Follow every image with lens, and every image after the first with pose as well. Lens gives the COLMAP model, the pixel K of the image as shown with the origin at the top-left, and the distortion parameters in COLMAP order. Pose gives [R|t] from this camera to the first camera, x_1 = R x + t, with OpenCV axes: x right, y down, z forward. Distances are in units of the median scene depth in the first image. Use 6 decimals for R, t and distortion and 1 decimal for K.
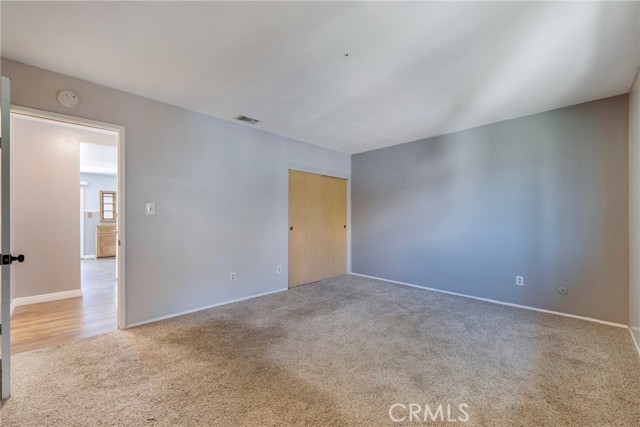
lens RADIAL K [[257.3, 0, 320.7], [0, 257.3, 217.4], [0, 0, 1]] dist [0.002606, 0.000783]
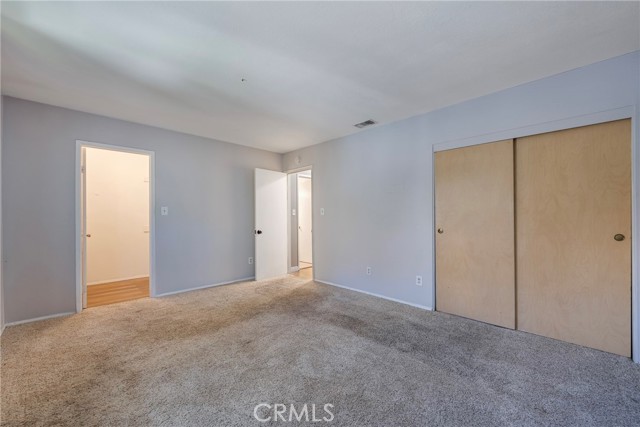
lens RADIAL K [[257.3, 0, 320.2], [0, 257.3, 214.5], [0, 0, 1]] dist [0.002606, 0.000783]
pose [[-0.013546, -0.006137, -0.999889, 0.834875], [0.010161, 0.999929, -0.006275, -0.003404], [0.999857, -0.010245, -0.013483, 0.898526]]
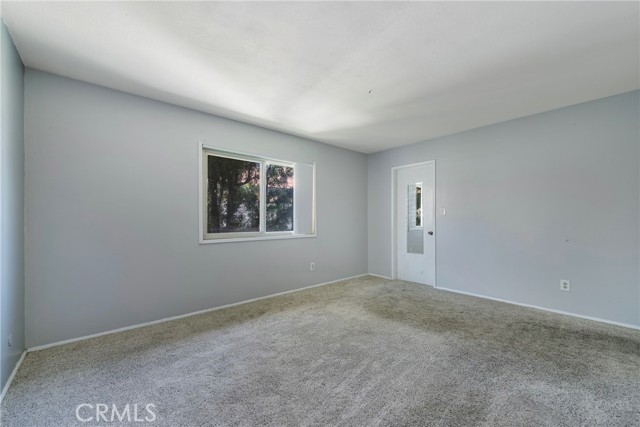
lens RADIAL K [[257.3, 0, 318.8], [0, 257.3, 215.4], [0, 0, 1]] dist [0.002606, 0.000783]
pose [[-0.998041, -0.002648, 0.062507, 0.178180], [-0.003670, 0.999861, -0.016244, 0.009041], [-0.062455, -0.016441, -0.997912, 1.499090]]
